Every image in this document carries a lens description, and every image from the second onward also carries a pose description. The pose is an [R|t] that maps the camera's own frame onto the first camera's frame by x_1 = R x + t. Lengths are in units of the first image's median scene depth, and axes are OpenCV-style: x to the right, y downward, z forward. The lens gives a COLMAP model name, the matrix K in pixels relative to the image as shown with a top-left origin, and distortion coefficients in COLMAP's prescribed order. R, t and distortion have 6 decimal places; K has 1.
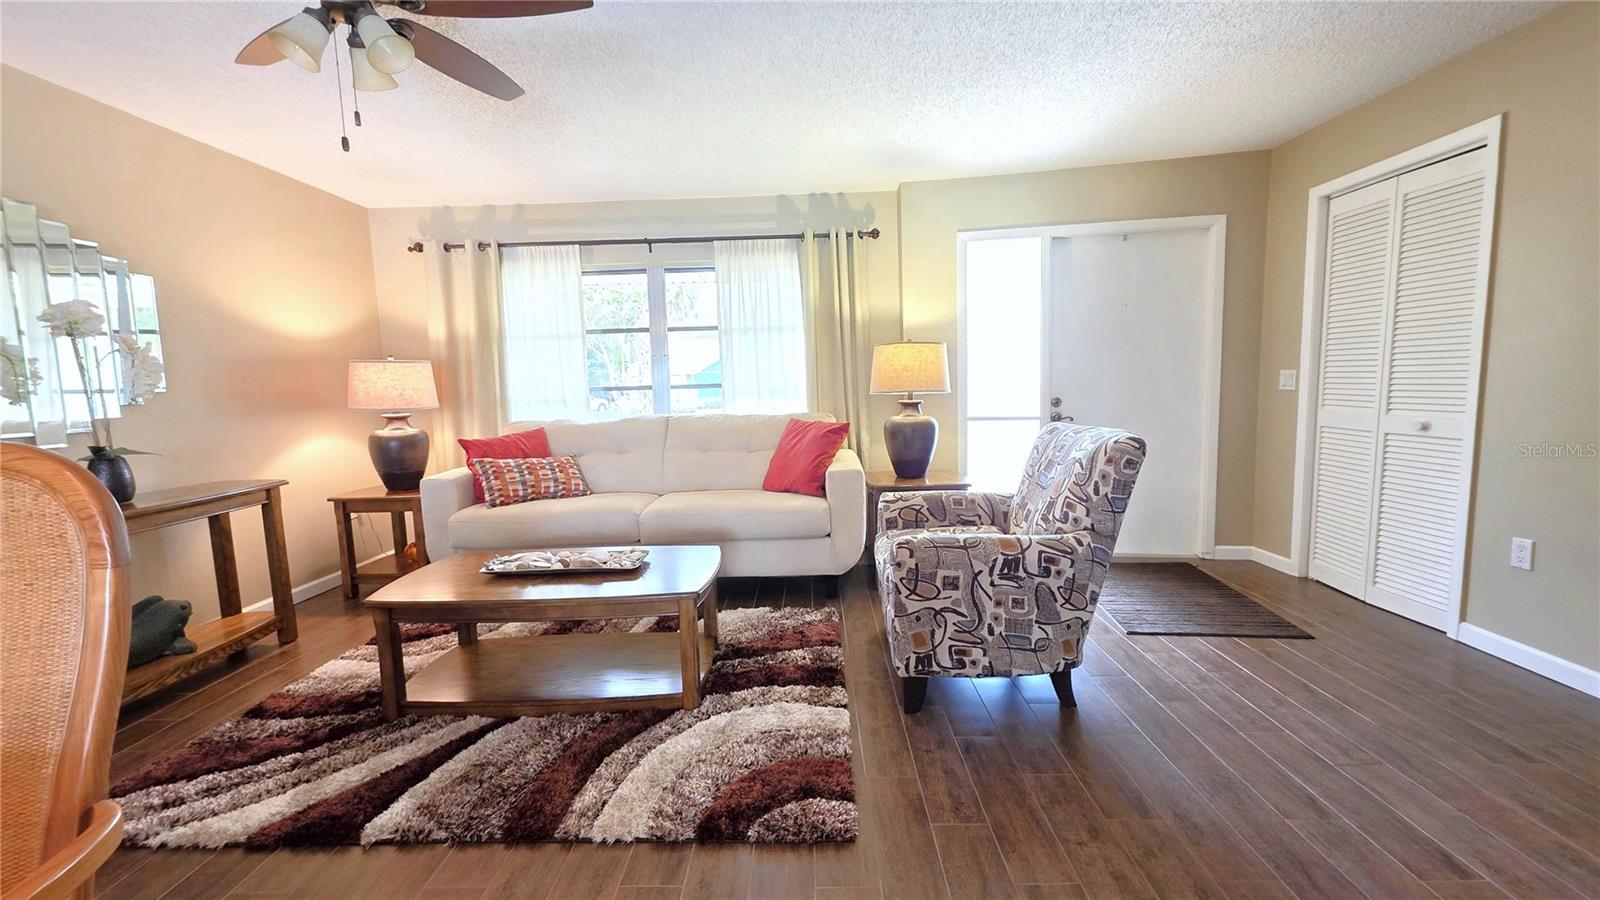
lens RADIAL K [[638.8, 0, 799.6], [0, 638.8, 447.0], [0, 0, 1]] dist [0.001789, -0.000336]
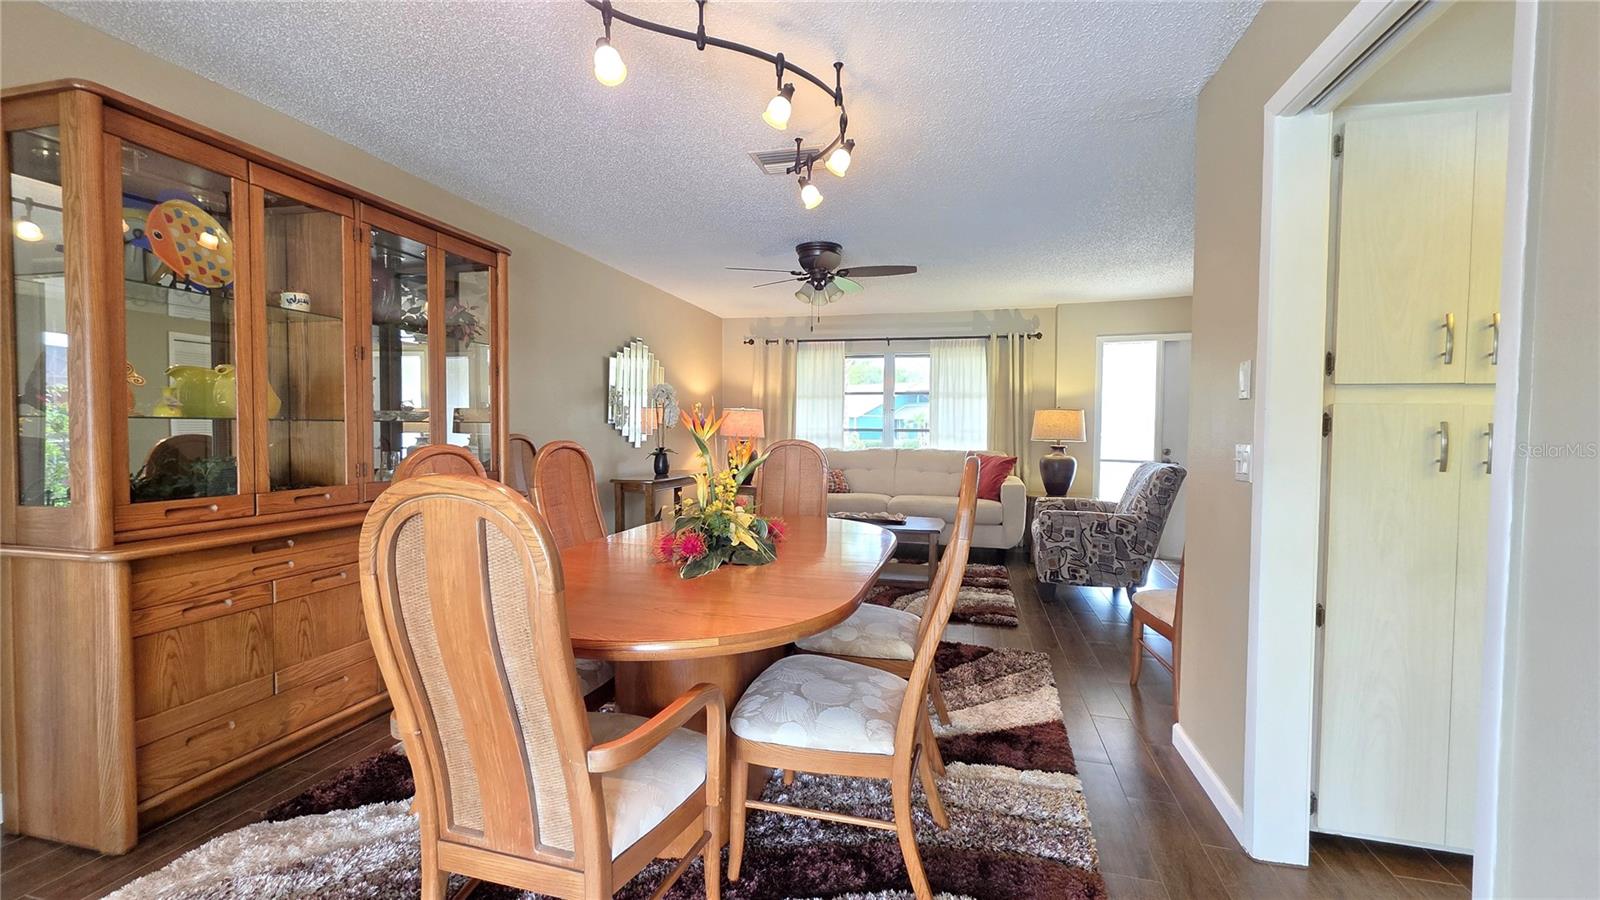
lens RADIAL K [[638.8, 0, 799.6], [0, 638.8, 447.0], [0, 0, 1]] dist [0.001789, -0.000336]
pose [[0.970822, 0.046718, -0.235208, -0.074294], [-0.062337, 0.996285, -0.059409, 0.064155], [0.231559, 0.072338, 0.970128, -0.673070]]
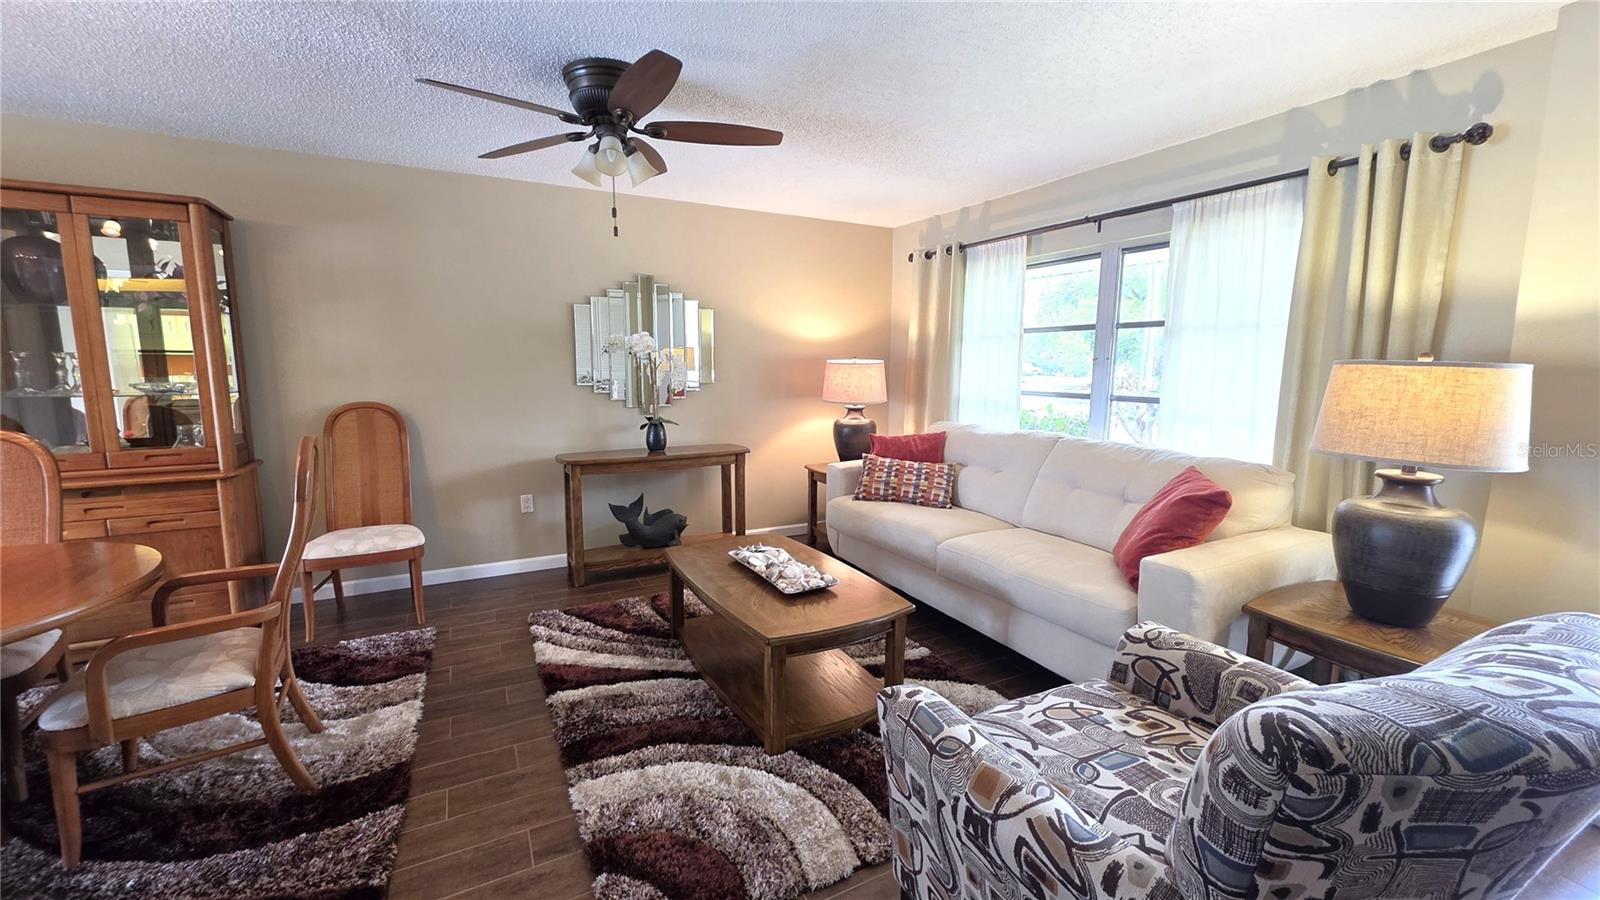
lens RADIAL K [[638.8, 0, 799.6], [0, 638.8, 447.0], [0, 0, 1]] dist [0.001789, -0.000336]
pose [[0.483118, 0.148185, -0.862924, 0.380655], [-0.108194, 0.988124, 0.109111, -0.097910], [0.868845, 0.040650, 0.493413, 0.332391]]
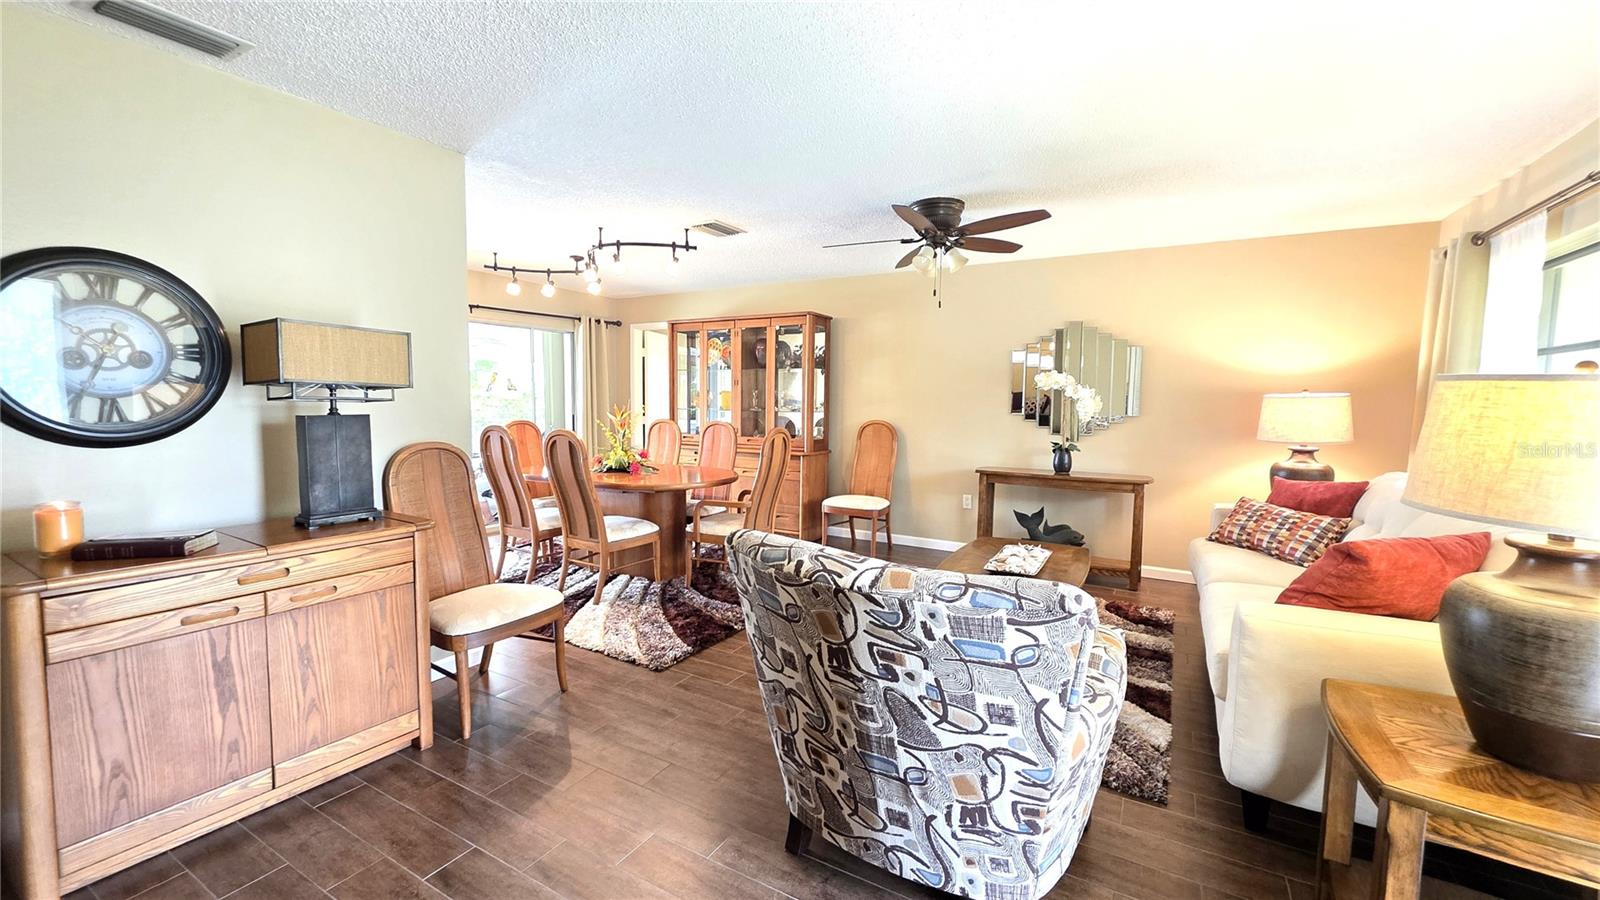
lens RADIAL K [[637.4, 0, 796.7], [0, 637.4, 450.8], [0, 0, 1]] dist [0.000792, 0.000172]
pose [[-0.491546, 0.094692, -0.865688, 0.669266], [-0.084504, 0.984193, 0.155637, -0.140505], [0.866742, 0.149657, -0.475774, 0.814142]]
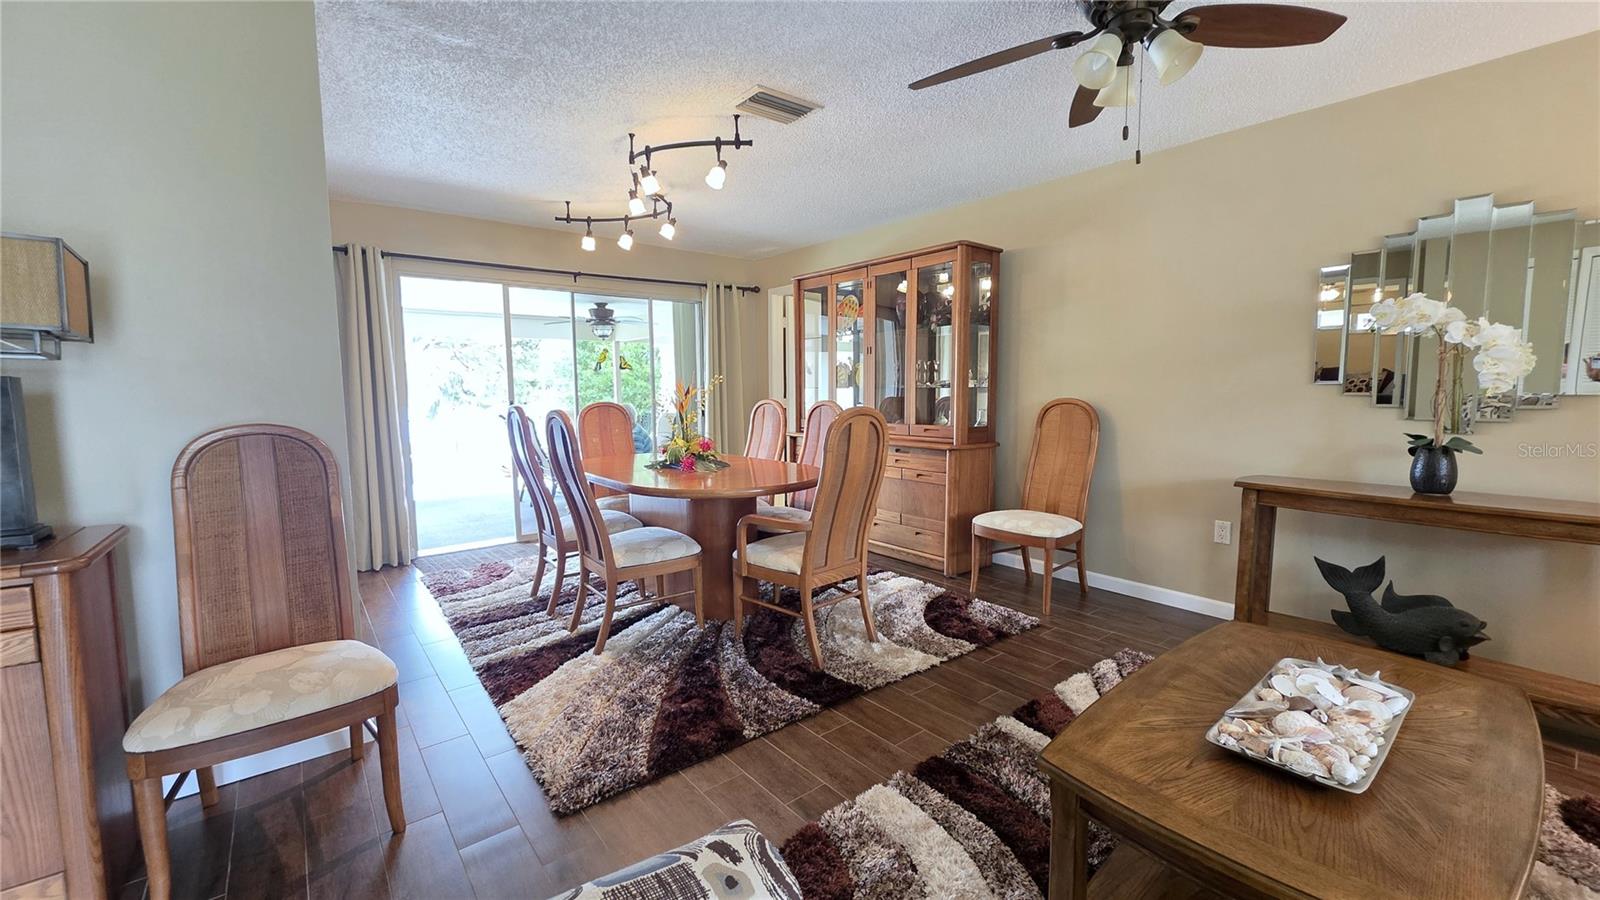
lens RADIAL K [[638.8, 0, 799.6], [0, 638.8, 447.0], [0, 0, 1]] dist [0.001789, -0.000336]
pose [[-0.769638, 0.094116, -0.631505, 0.207231], [-0.035959, 0.981117, 0.190044, -0.091081], [0.637467, 0.168974, -0.751721, 0.744340]]
